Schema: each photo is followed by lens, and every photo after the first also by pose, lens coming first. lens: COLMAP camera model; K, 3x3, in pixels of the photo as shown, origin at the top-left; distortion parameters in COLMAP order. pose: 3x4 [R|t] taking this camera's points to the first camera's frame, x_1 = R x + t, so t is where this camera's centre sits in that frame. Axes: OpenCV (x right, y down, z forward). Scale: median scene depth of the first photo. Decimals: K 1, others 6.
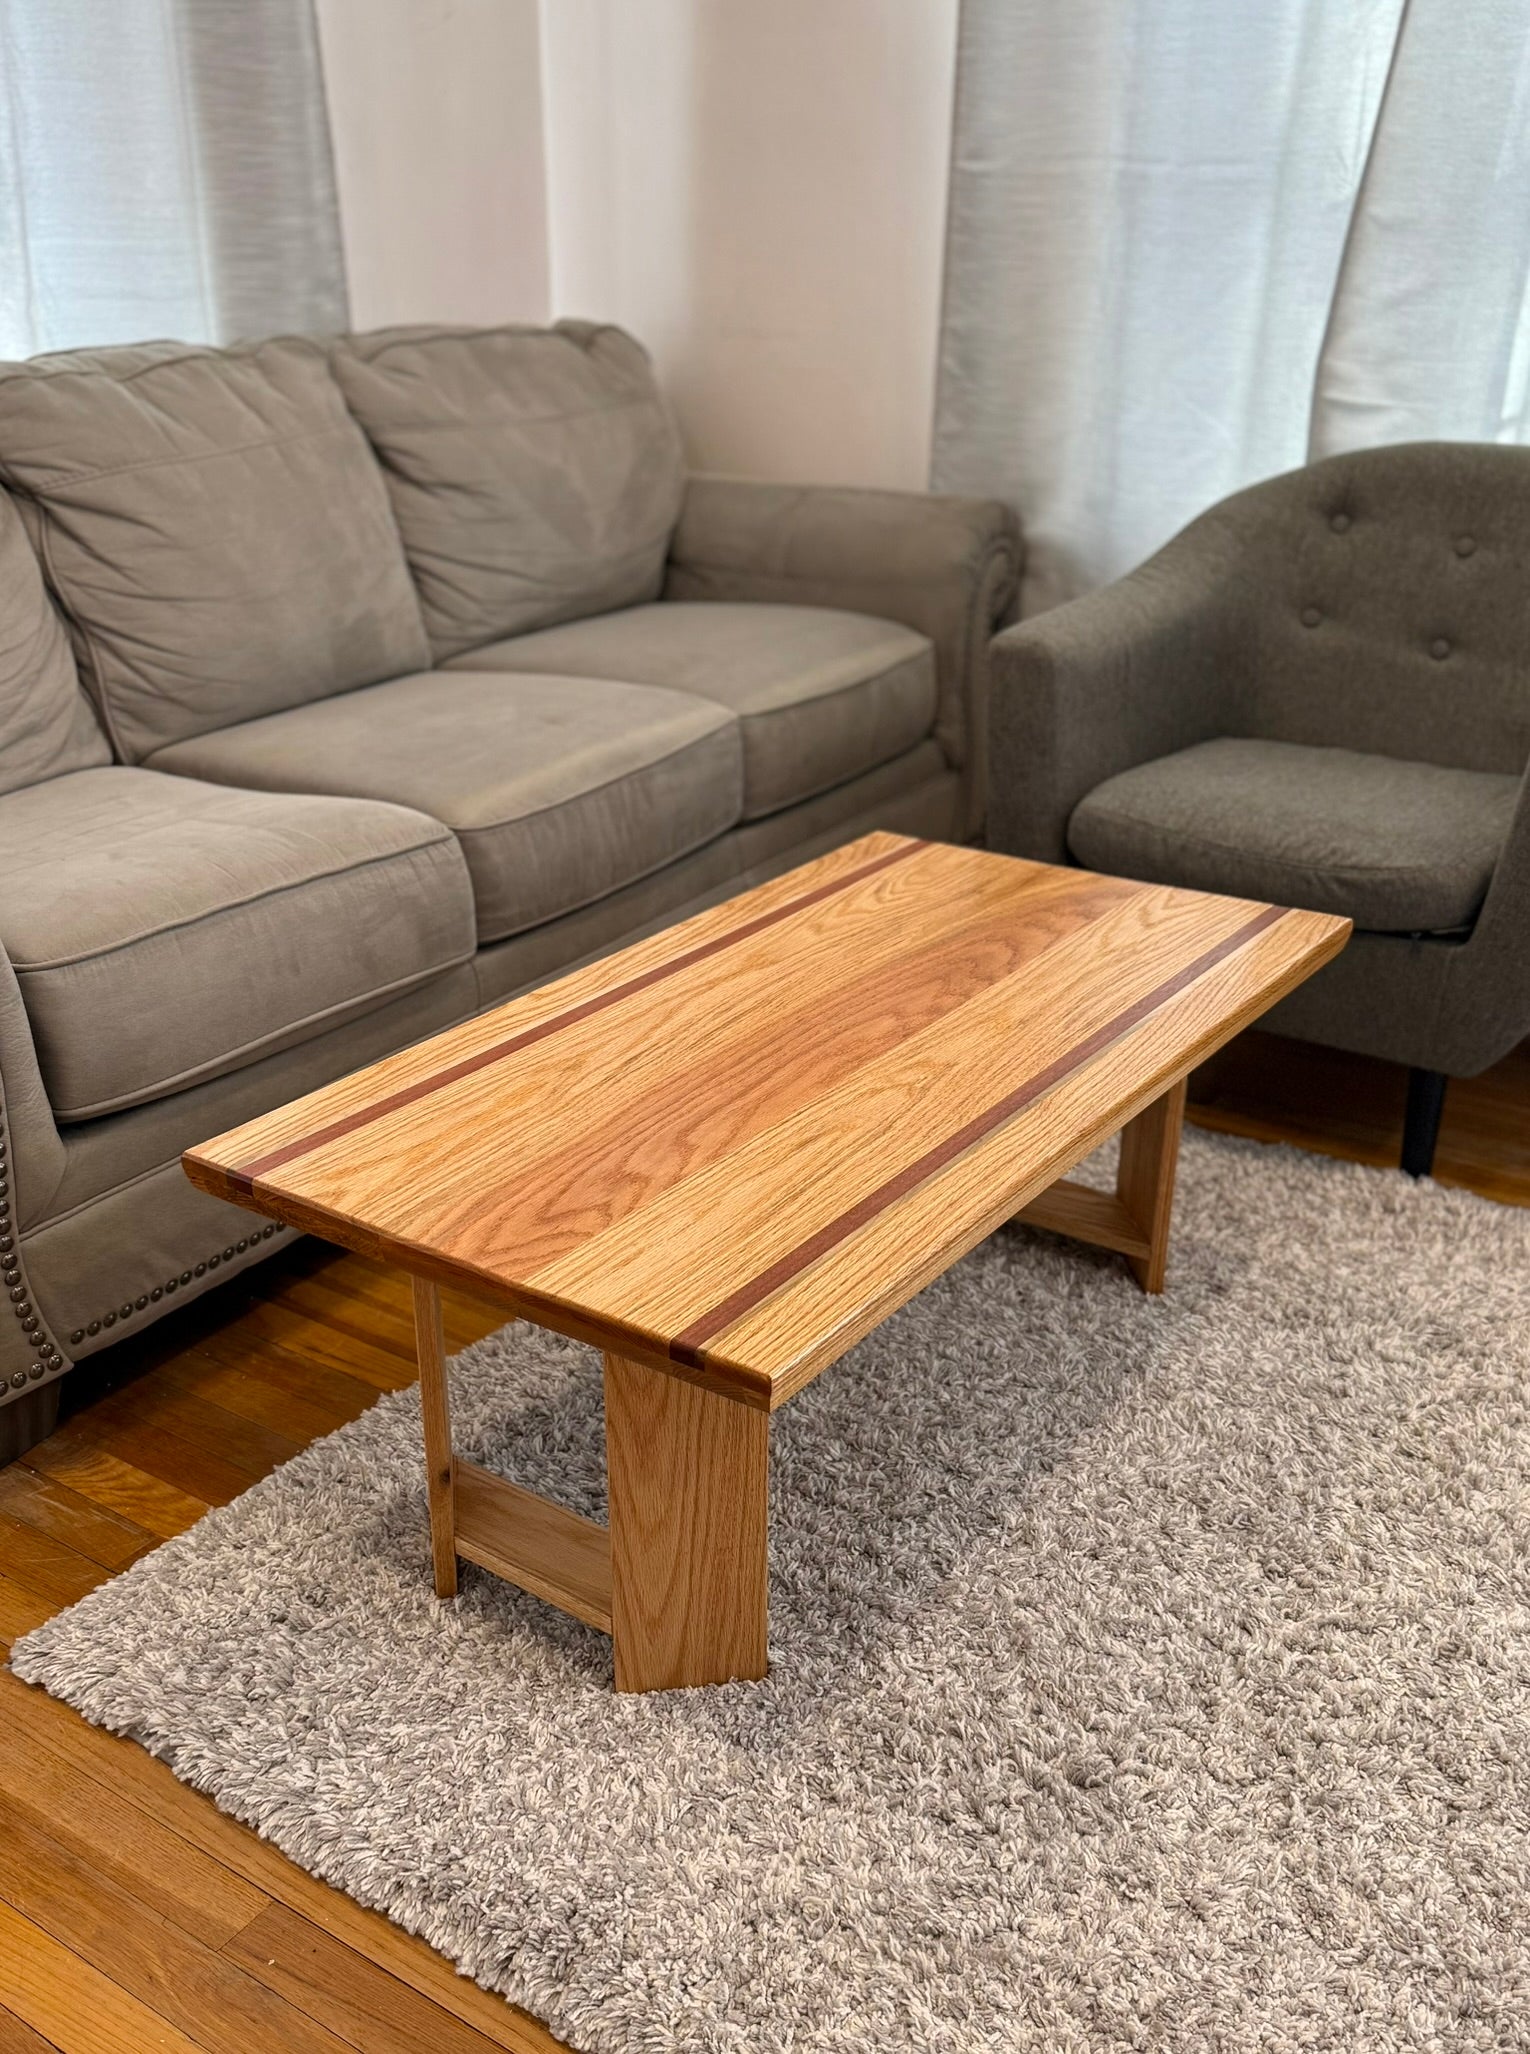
lens RADIAL K [[1890.6, 0, 776.7], [0, 1890.6, 1134.2], [0, 0, 1]] dist [0.040427, 0.000000]
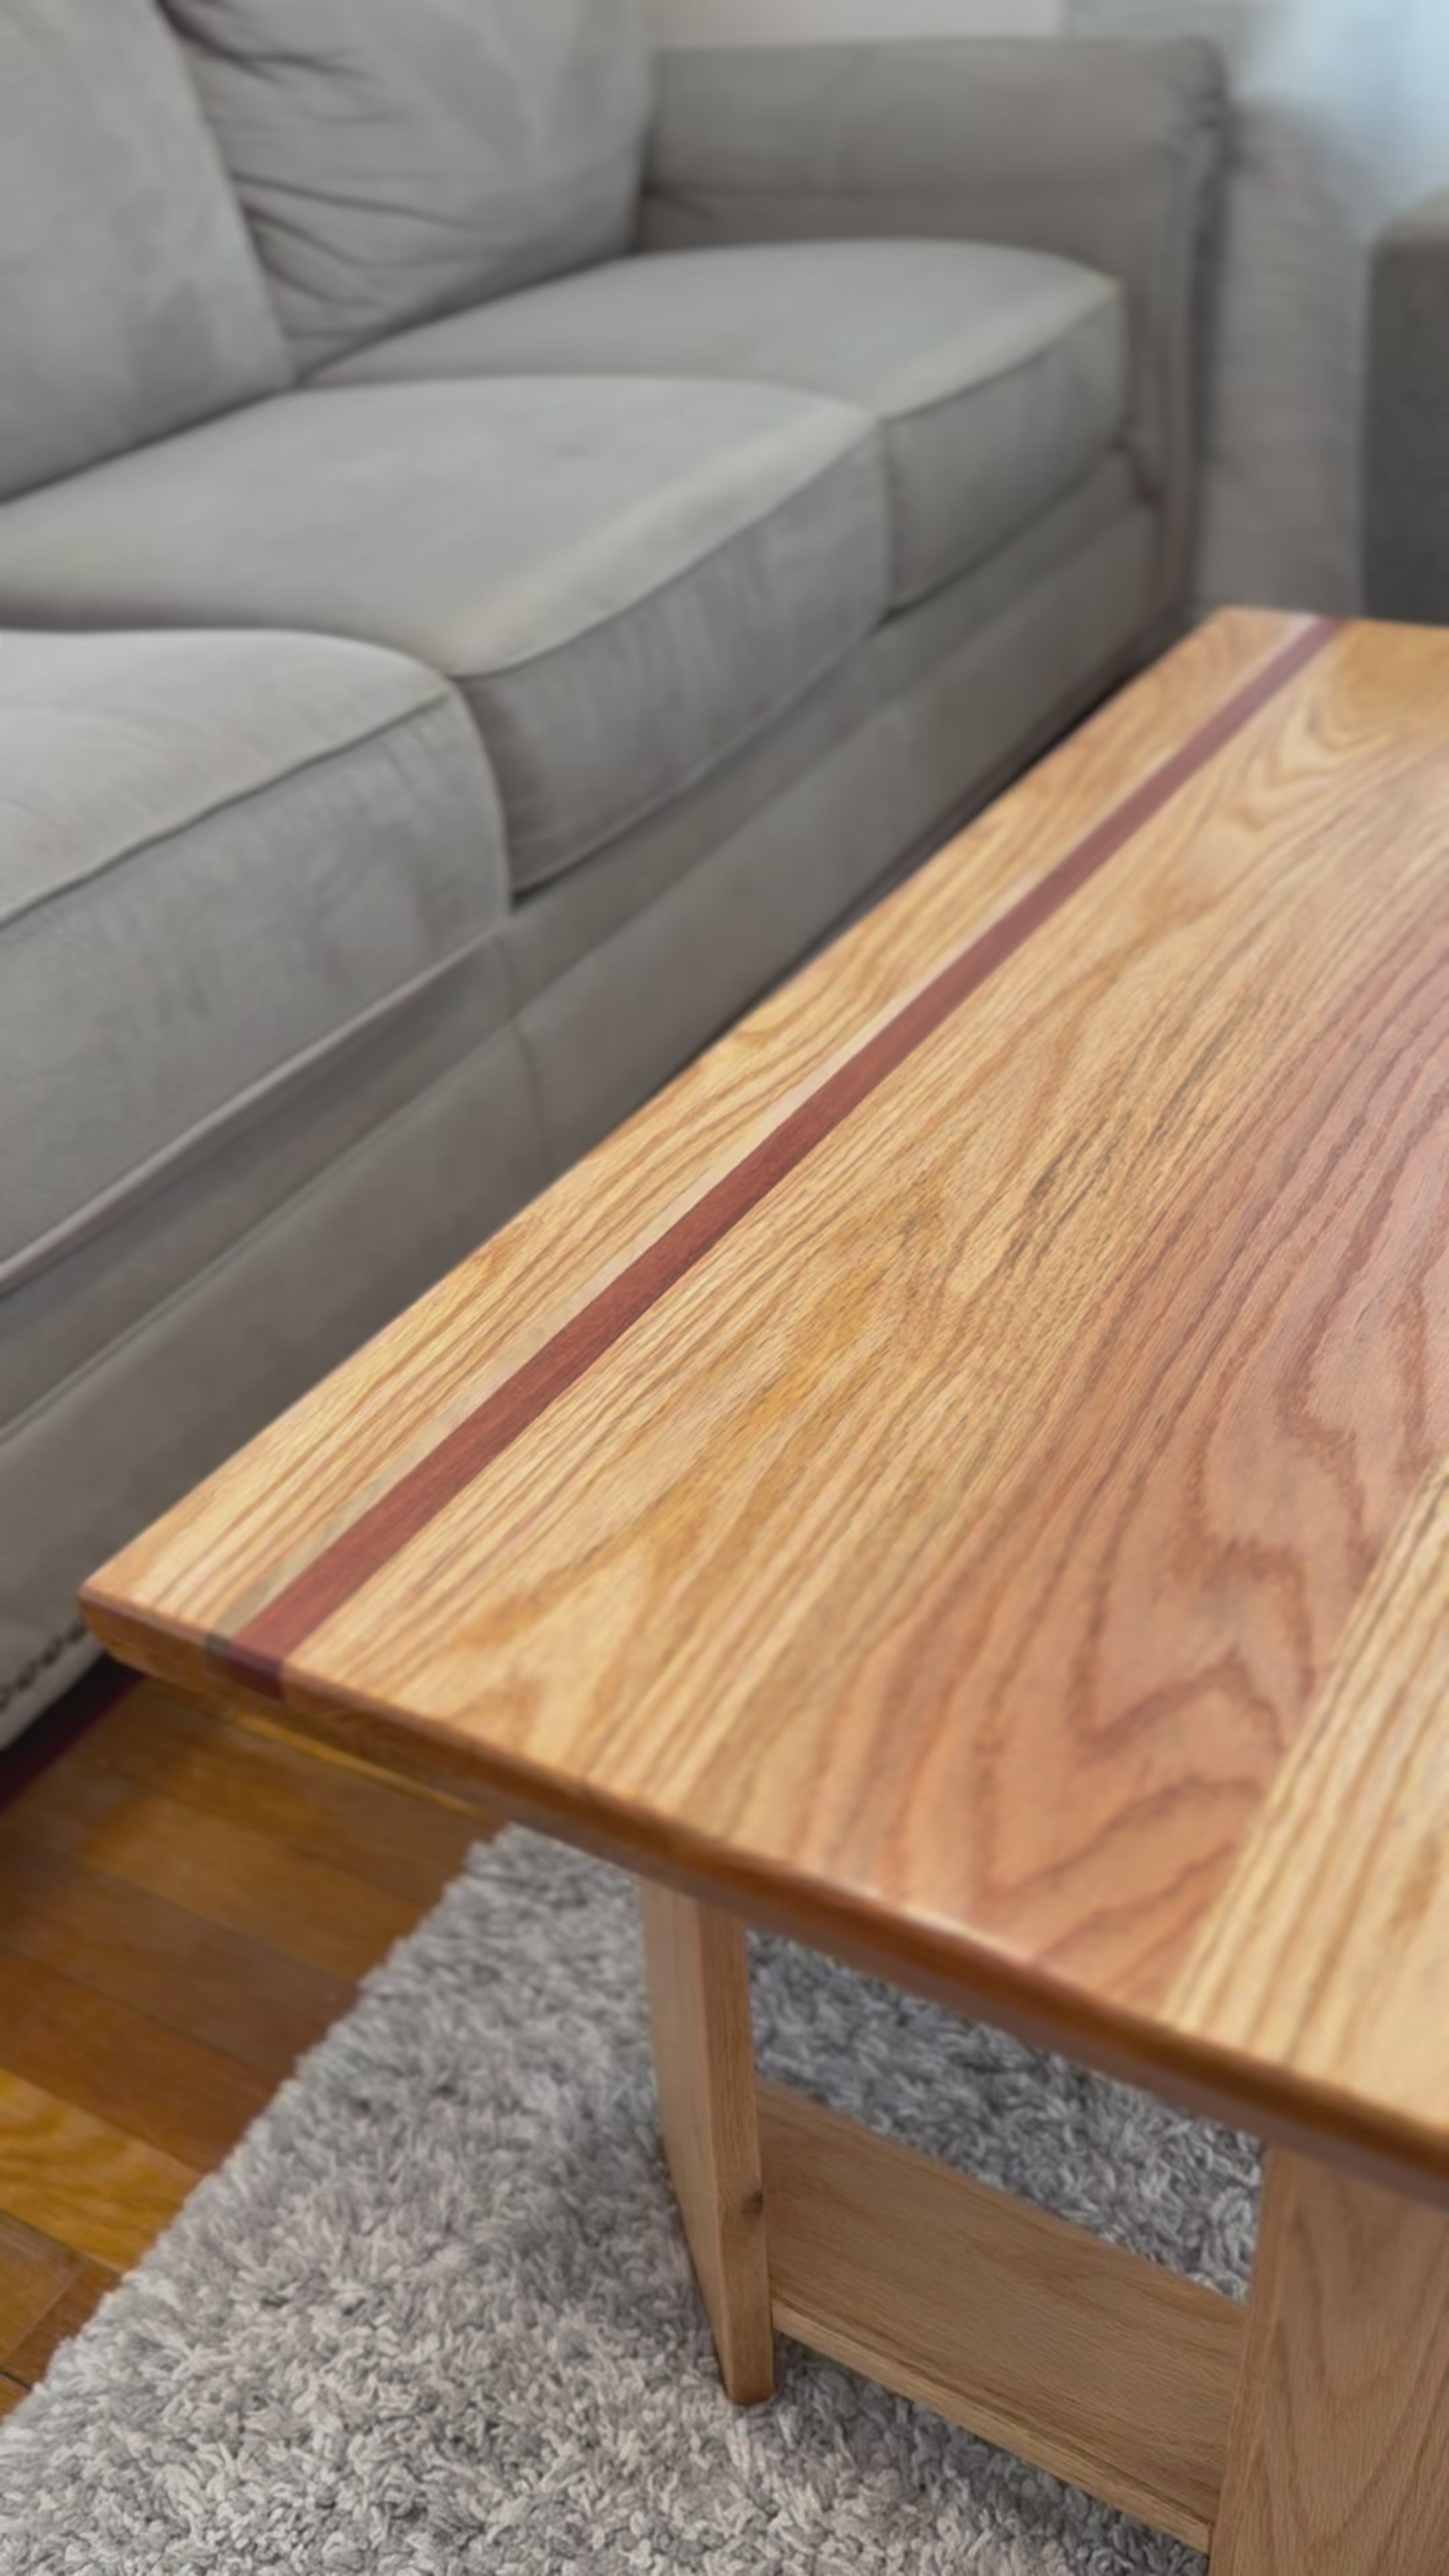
lens RADIAL K [[2234.1, 0, 707.5], [0, 2234.1, 1289.1], [0, 0, 1]] dist [0.063861, -0.142274]
pose [[0.995087, -0.095815, 0.024908, -0.142392], [0.092014, 0.987952, 0.124433, -0.072719], [-0.036530, -0.121530, 0.991915, 0.410194]]
